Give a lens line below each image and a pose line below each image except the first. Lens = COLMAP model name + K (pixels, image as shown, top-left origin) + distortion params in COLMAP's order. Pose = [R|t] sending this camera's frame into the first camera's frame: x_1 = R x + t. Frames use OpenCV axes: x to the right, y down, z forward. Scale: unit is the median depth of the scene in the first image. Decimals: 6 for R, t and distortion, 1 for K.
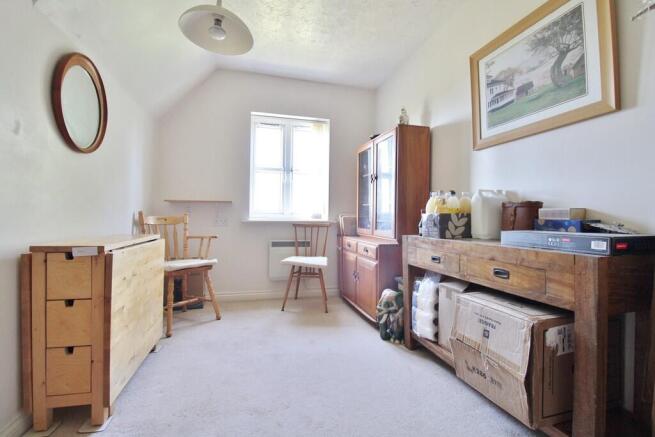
lens RADIAL K [[303.6, 0, 328.5], [0, 303.6, 216.6], [0, 0, 1]] dist [-0.019818, -0.002449]
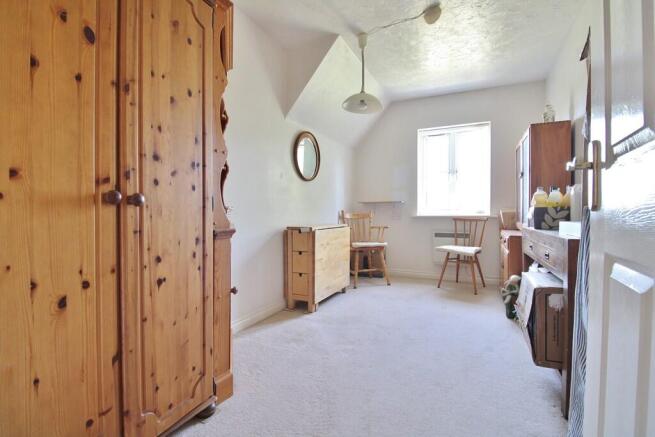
lens RADIAL K [[303.6, 0, 327.1], [0, 303.6, 218.0], [0, 0, 1]] dist [-0.019818, -0.002449]
pose [[0.757229, -0.003227, -0.653141, 0.361603], [0.013710, 0.999846, 0.010955, 0.004430], [0.653006, -0.017249, 0.757157, -0.272924]]
